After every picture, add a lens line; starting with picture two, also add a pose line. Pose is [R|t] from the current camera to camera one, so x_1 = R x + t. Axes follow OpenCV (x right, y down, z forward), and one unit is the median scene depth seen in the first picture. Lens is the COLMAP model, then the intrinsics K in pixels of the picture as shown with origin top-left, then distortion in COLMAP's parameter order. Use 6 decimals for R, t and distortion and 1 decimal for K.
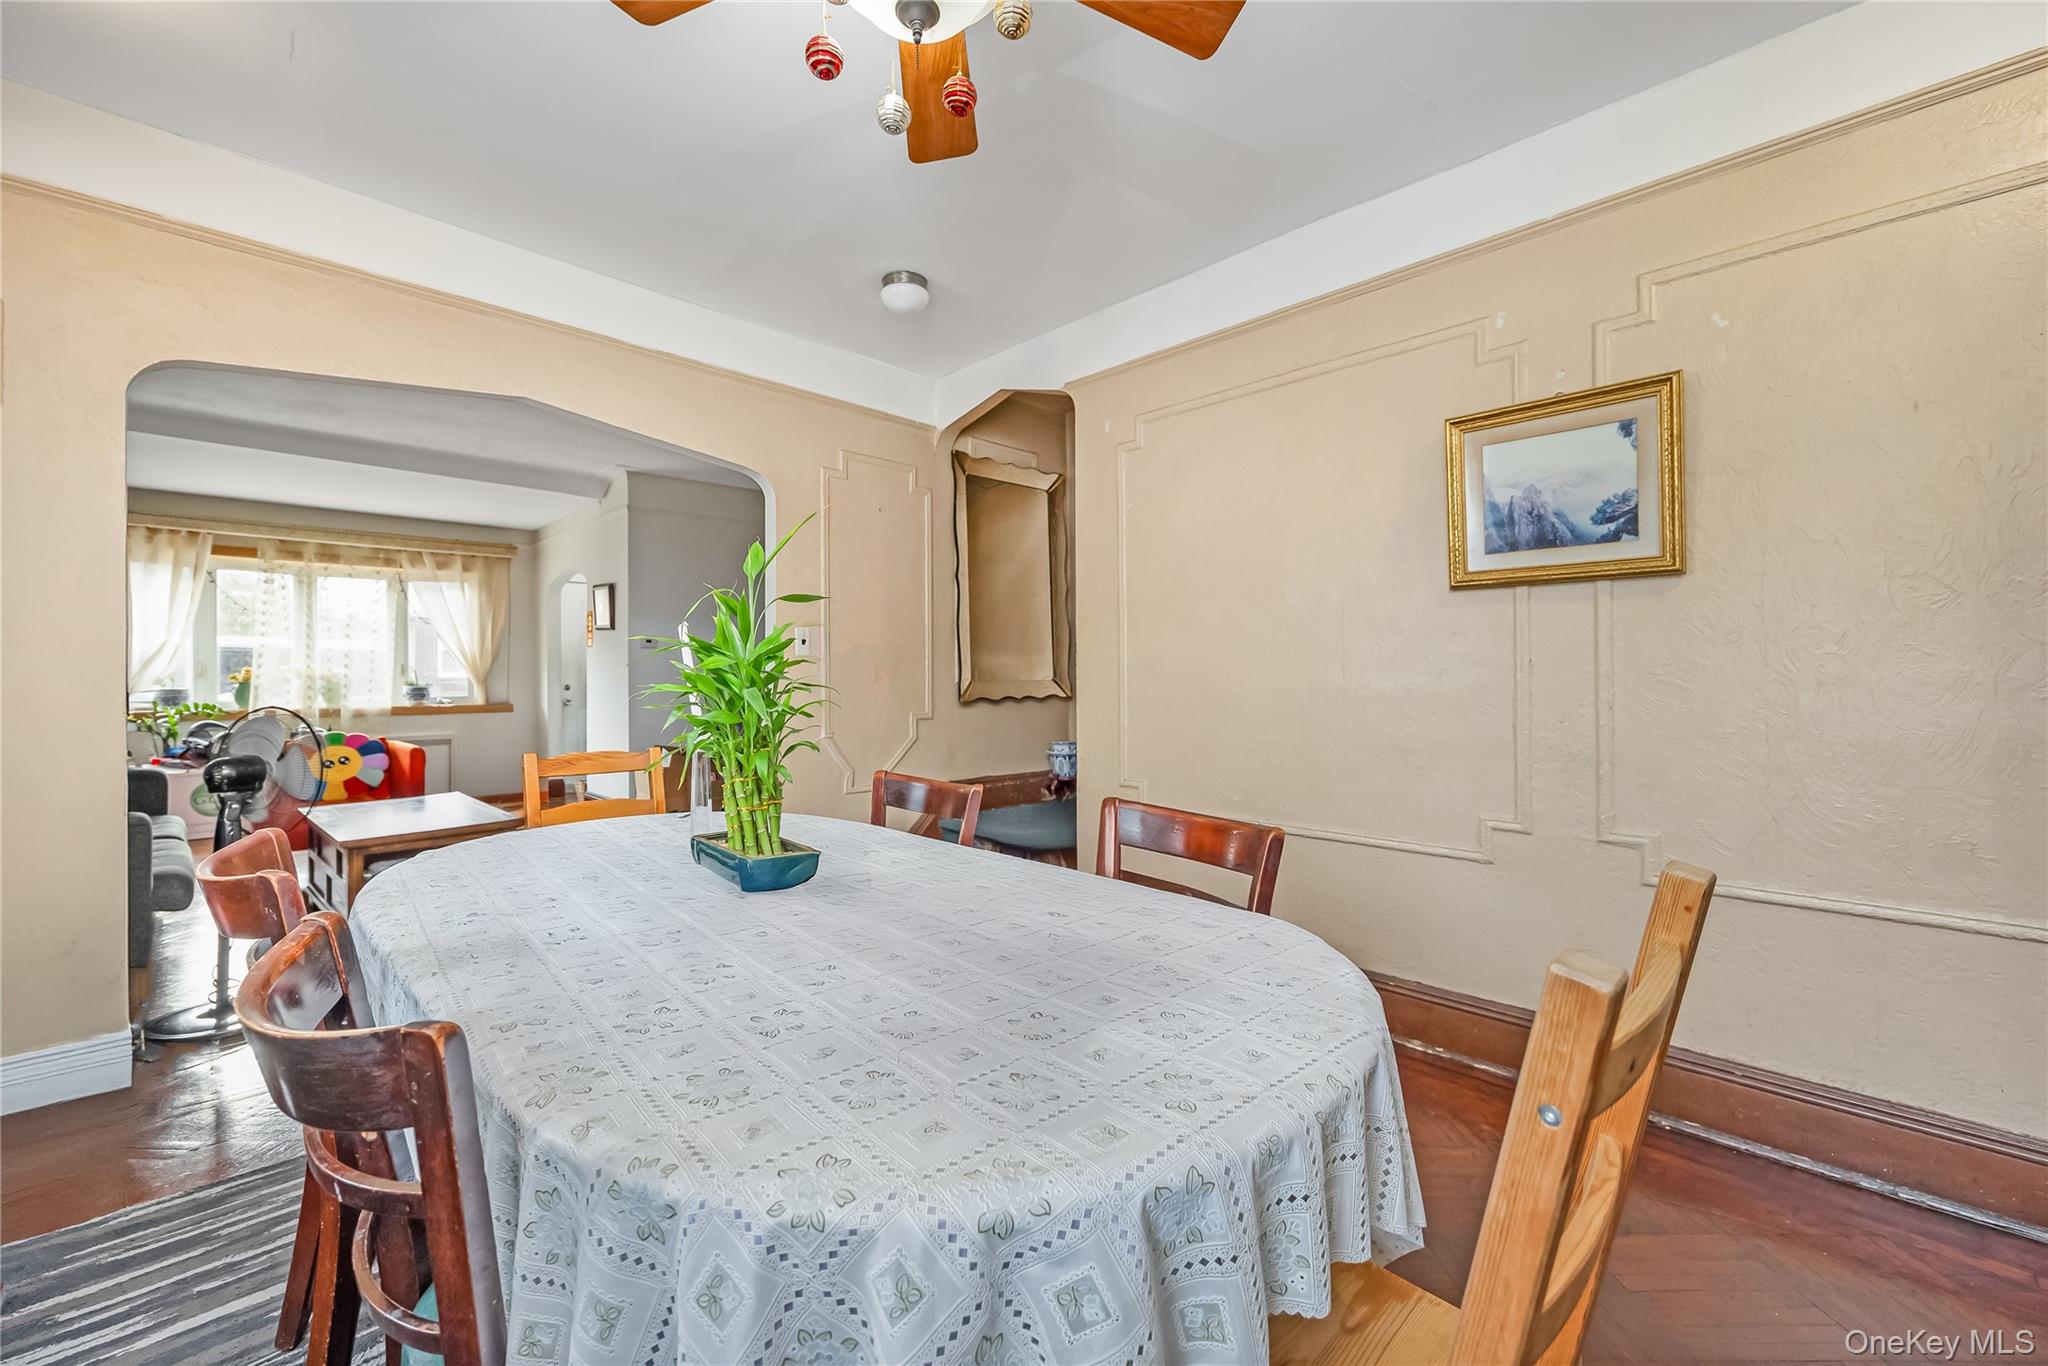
lens RADIAL K [[831.7, 0, 1039.0], [0, 831.7, 688.7], [0, 0, 1]] dist [-0.021699, 0.005261]
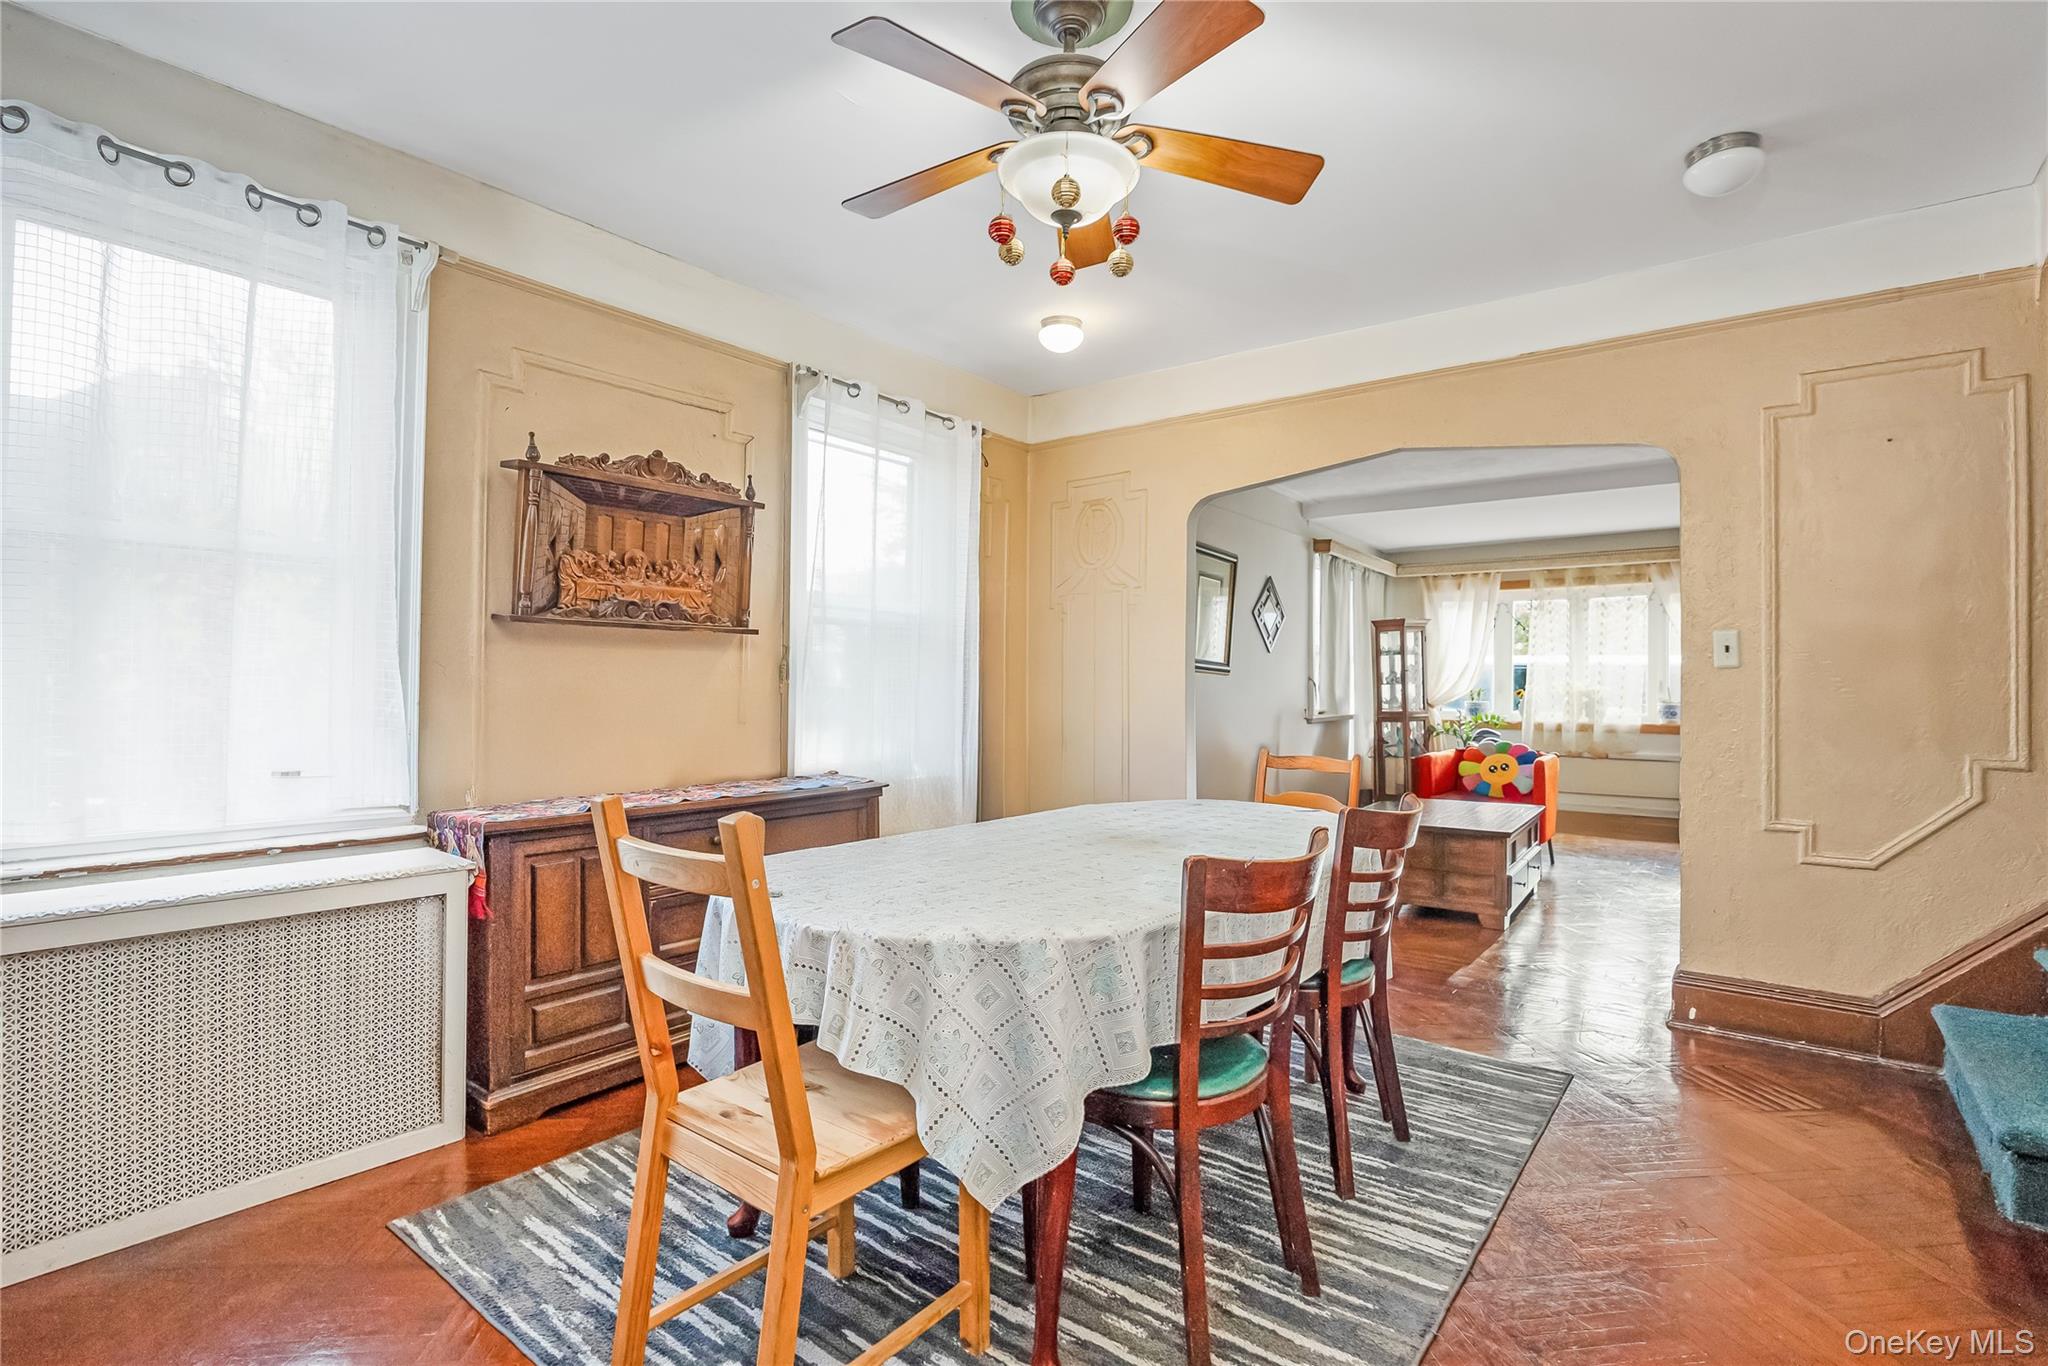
lens RADIAL K [[976.9, 0, 1024.0], [0, 976.9, 683.0], [0, 0, 1]] dist [-0.002484, -0.000388]
pose [[0.099552, -0.003458, -0.995026, 0.317048], [-0.024146, 0.999691, -0.005890, -0.002899], [0.994739, 0.024612, 0.099438, 0.162425]]
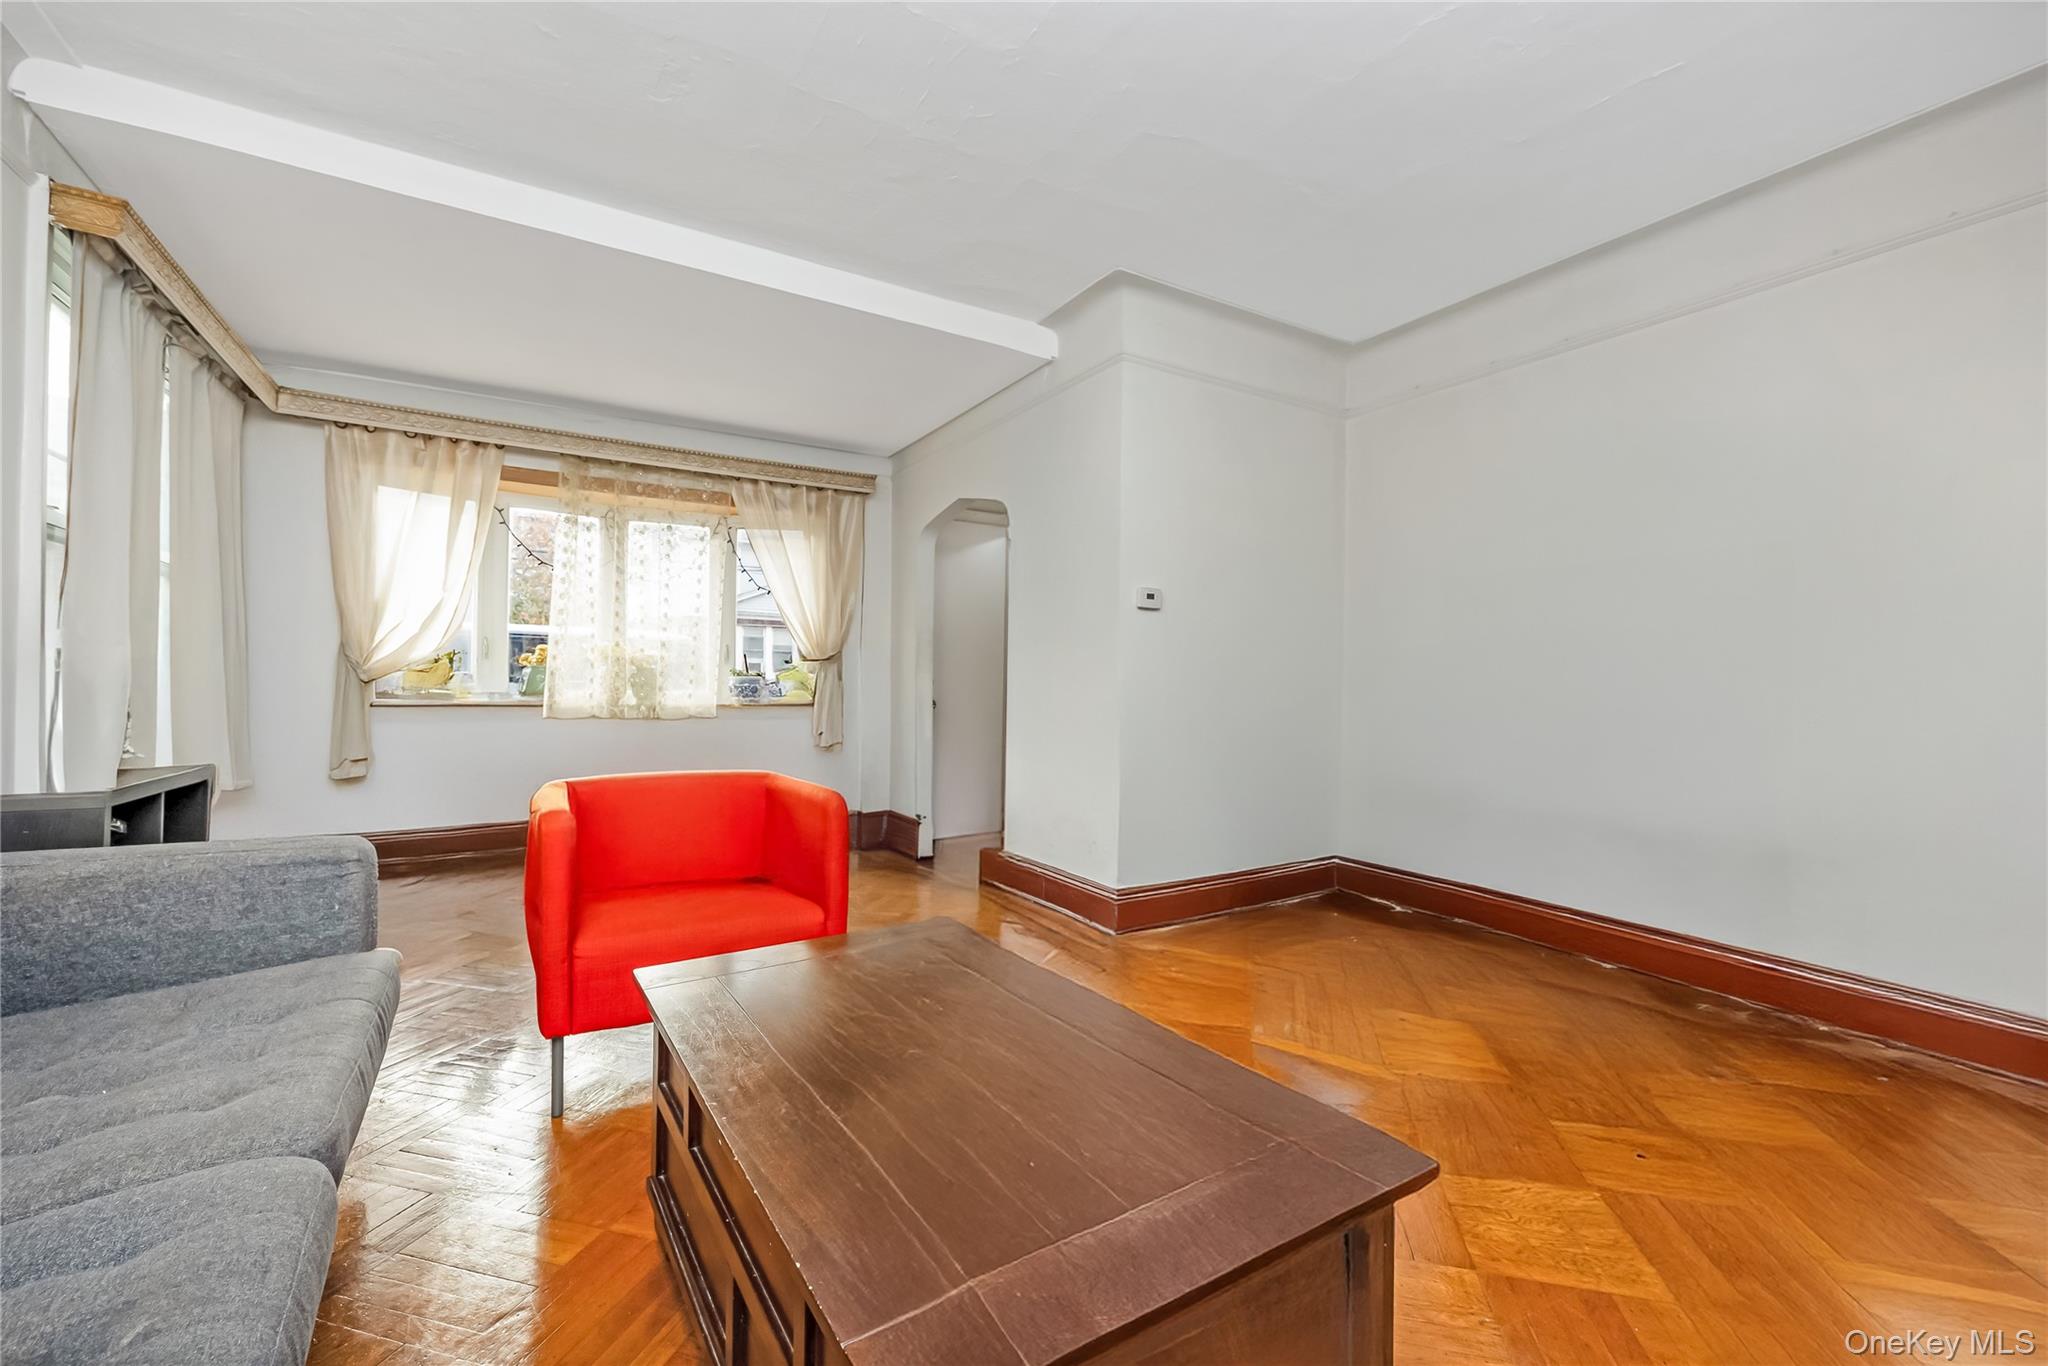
lens RADIAL K [[838.1, 0, 1018.1], [0, 838.1, 667.1], [0, 0, 1]] dist [0.005859, -0.000190]
pose [[0.967896, 0.004761, -0.251306, -0.390561], [-0.012153, 0.999538, -0.027868, 0.006983], [0.251058, 0.030027, 0.967506, 0.406163]]
